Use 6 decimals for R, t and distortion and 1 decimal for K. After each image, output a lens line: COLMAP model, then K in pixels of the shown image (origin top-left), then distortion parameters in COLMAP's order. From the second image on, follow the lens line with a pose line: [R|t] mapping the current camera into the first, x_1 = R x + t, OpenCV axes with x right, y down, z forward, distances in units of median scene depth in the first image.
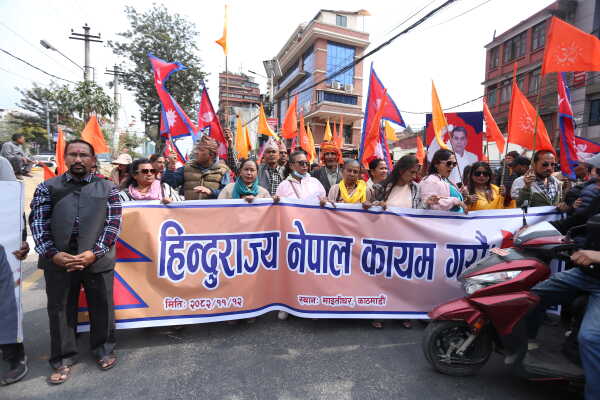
lens RADIAL K [[293.0, 0, 300.0], [0, 293.0, 200.0], [0, 0, 1]] dist [-0.026122, -0.000142]
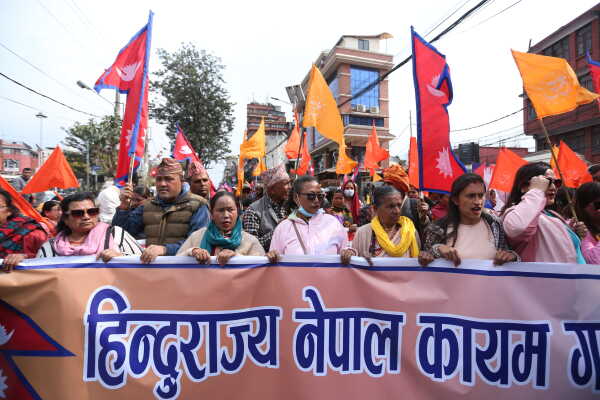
lens RADIAL K [[293.4, 0, 300.0], [0, 293.4, 200.0], [0, 0, 1]] dist [-0.054464, 0.000298]
pose [[0.995092, -0.027850, -0.094952, 0.034111], [0.019702, 0.996126, -0.085700, -0.054334], [0.096971, 0.083408, 0.991786, 0.368810]]
